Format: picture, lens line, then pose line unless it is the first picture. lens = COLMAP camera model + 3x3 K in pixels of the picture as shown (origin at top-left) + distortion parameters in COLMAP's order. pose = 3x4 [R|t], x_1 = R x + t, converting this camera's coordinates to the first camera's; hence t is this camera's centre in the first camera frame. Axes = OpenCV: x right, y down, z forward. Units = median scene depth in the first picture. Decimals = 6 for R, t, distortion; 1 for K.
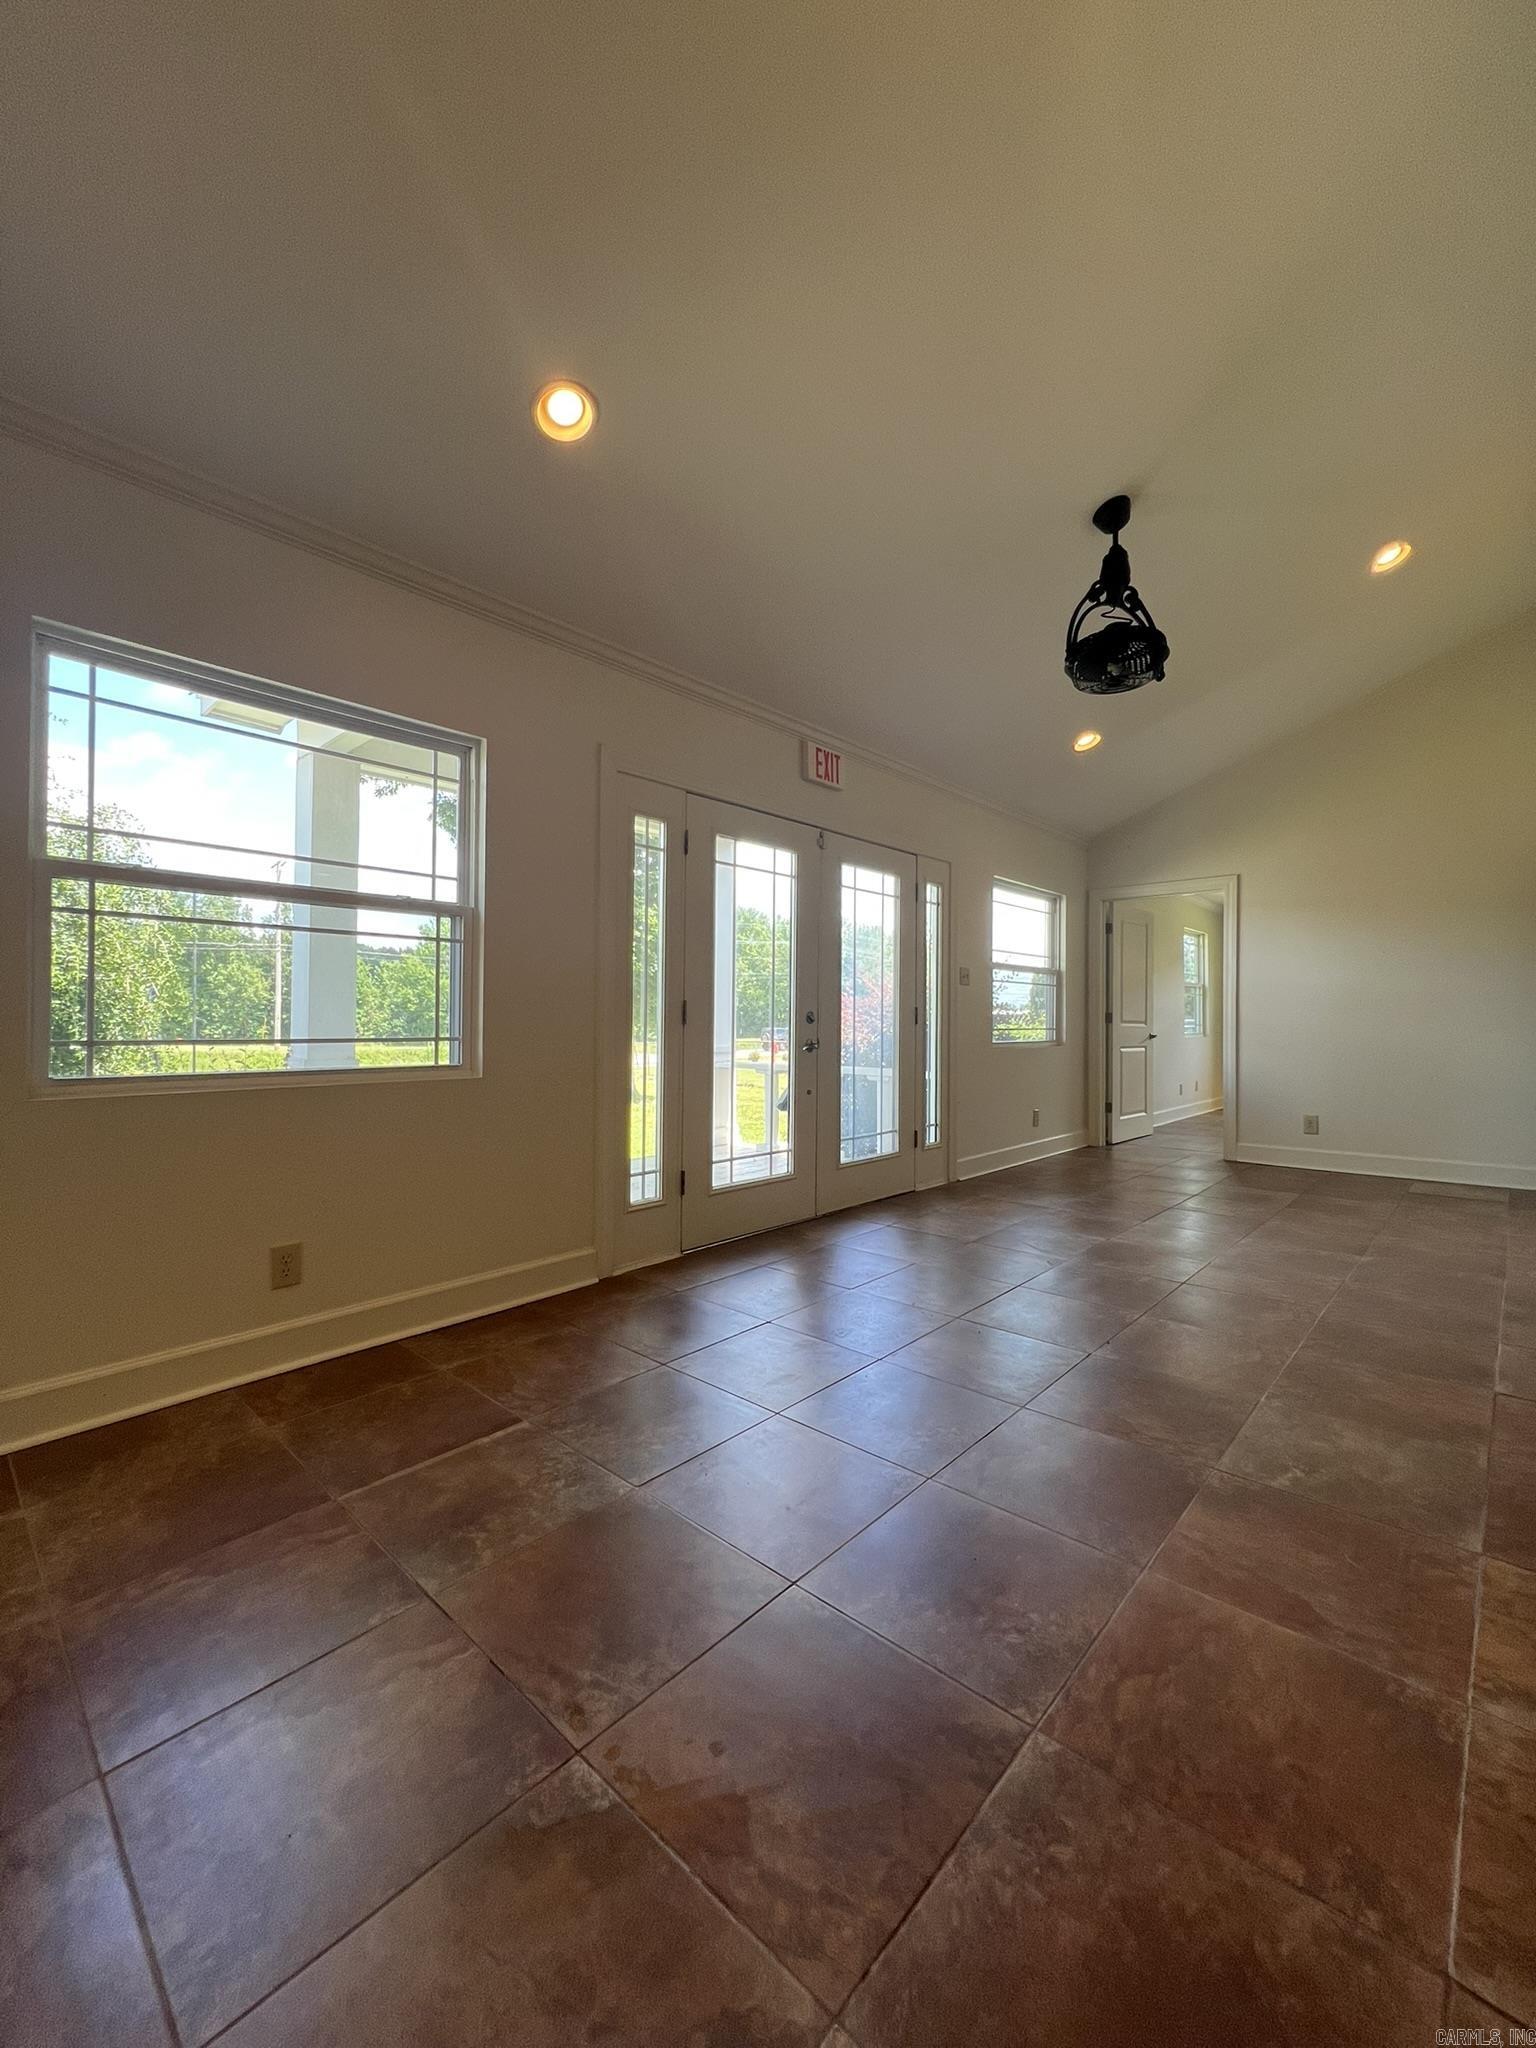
lens RADIAL K [[817.0, 0, 774.6], [0, 817.0, 1019.7], [0, 0, 1]] dist [-0.001232, 0.000163]
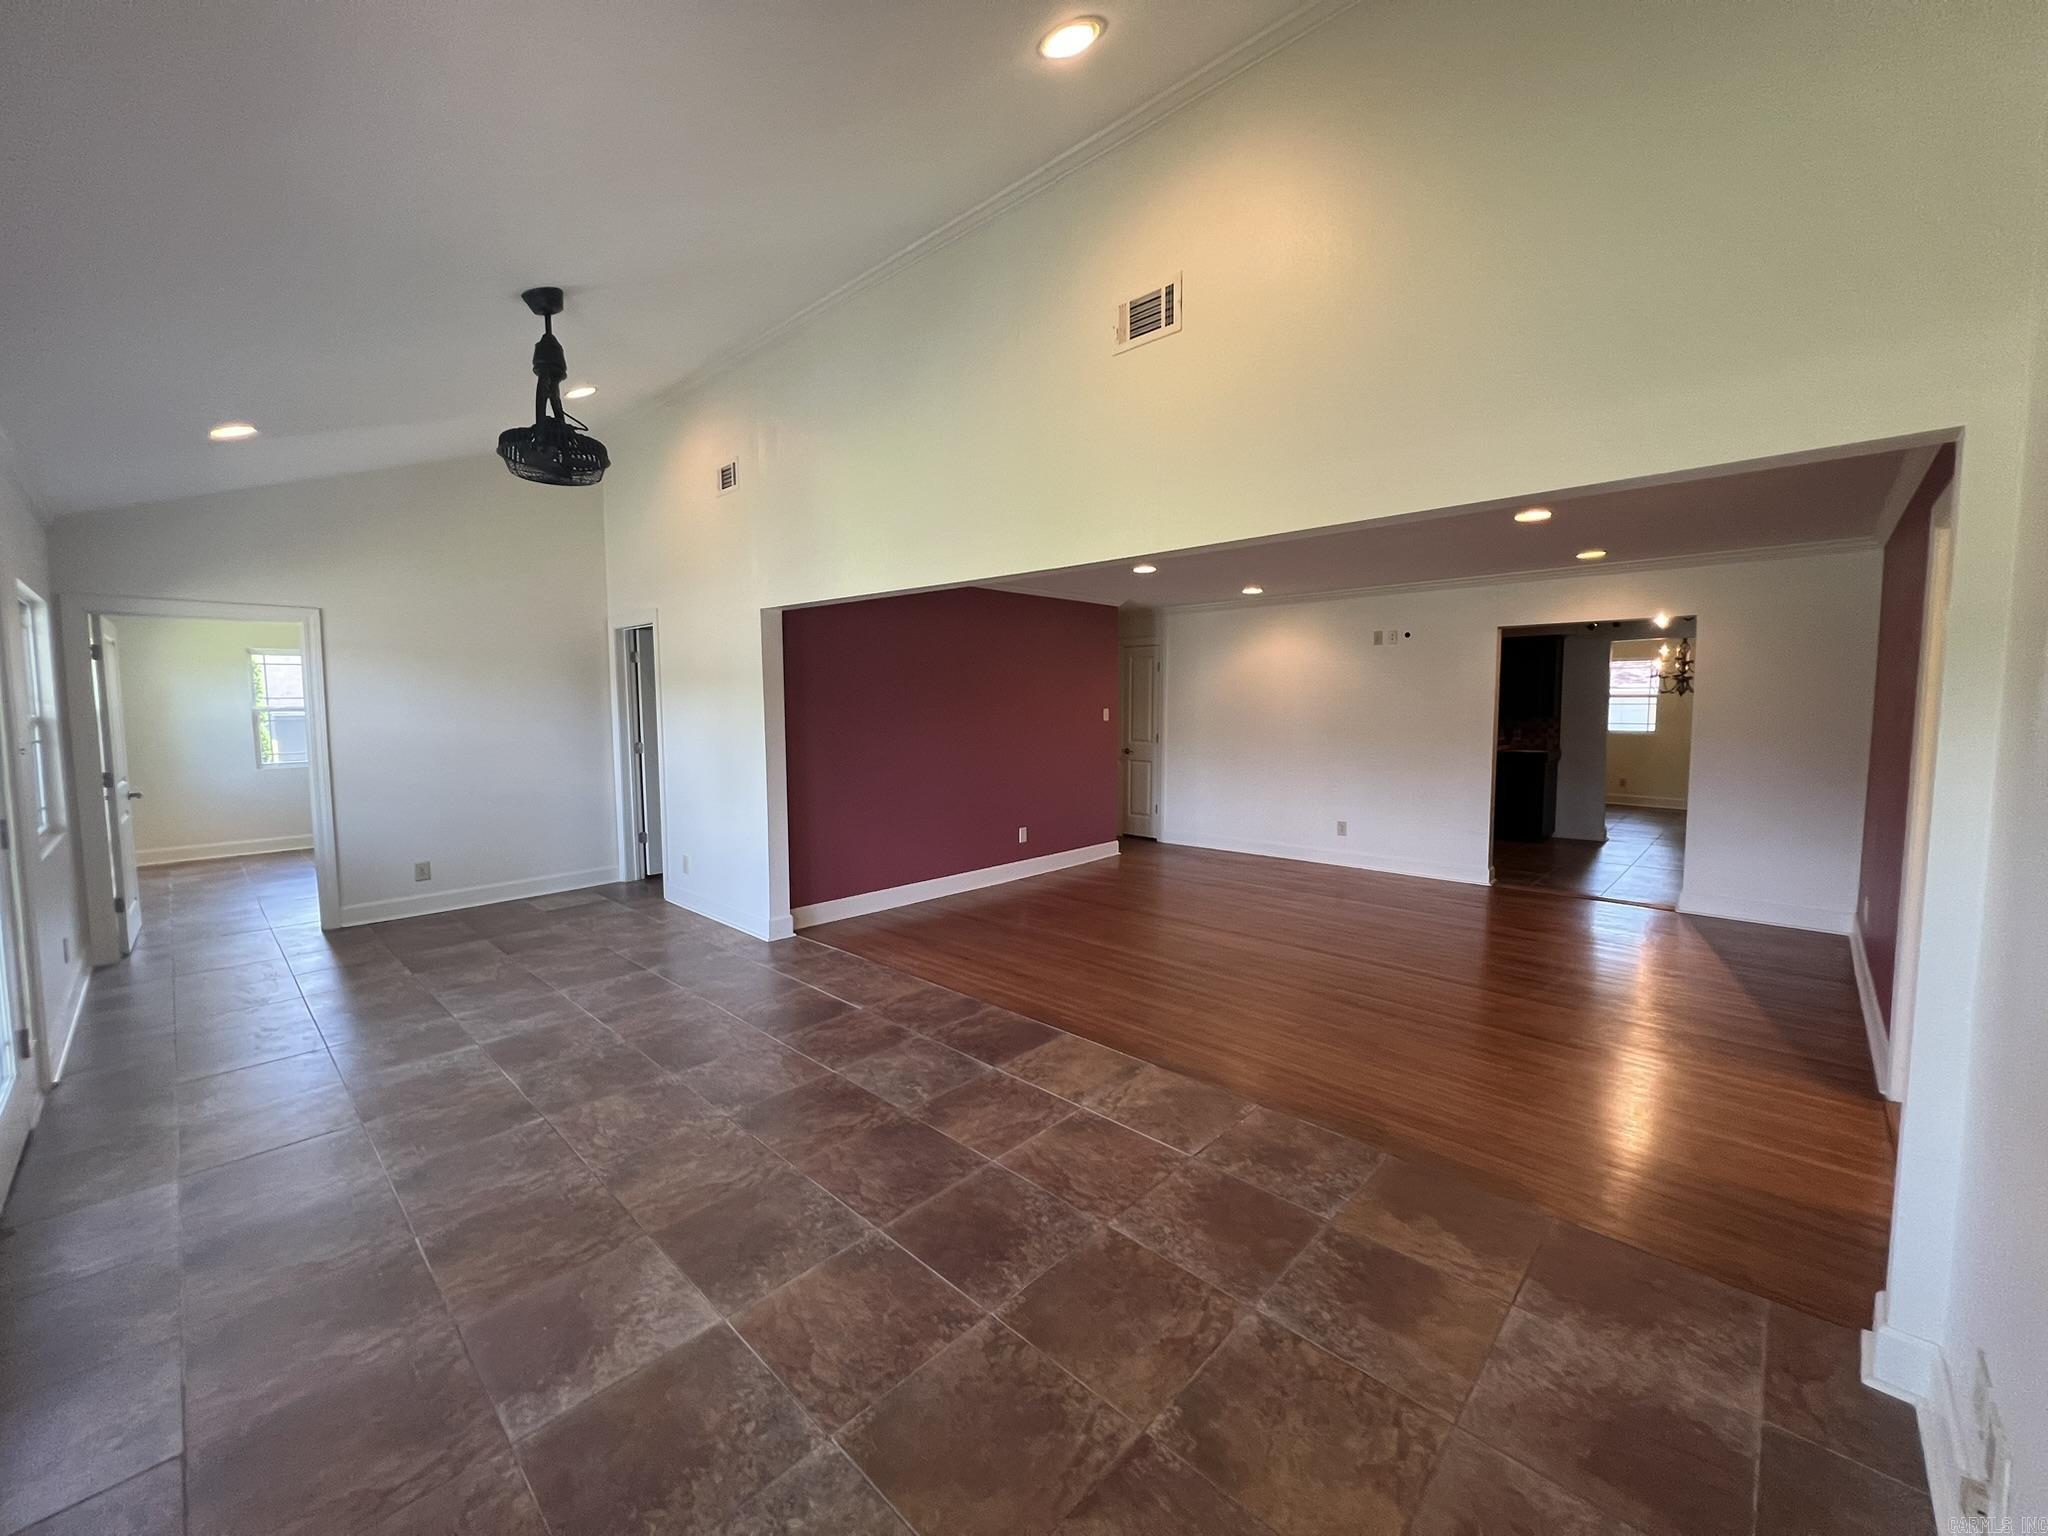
lens RADIAL K [[817.0, 0, 1020.0], [0, 817.0, 763.3], [0, 0, 1]] dist [-0.001232, 0.000163]
pose [[0.018104, -0.082438, 0.996432, -1.433390], [0.002293, 0.996596, 0.082410, -0.380157], [-0.999833, 0.000793, 0.018231, 1.060636]]
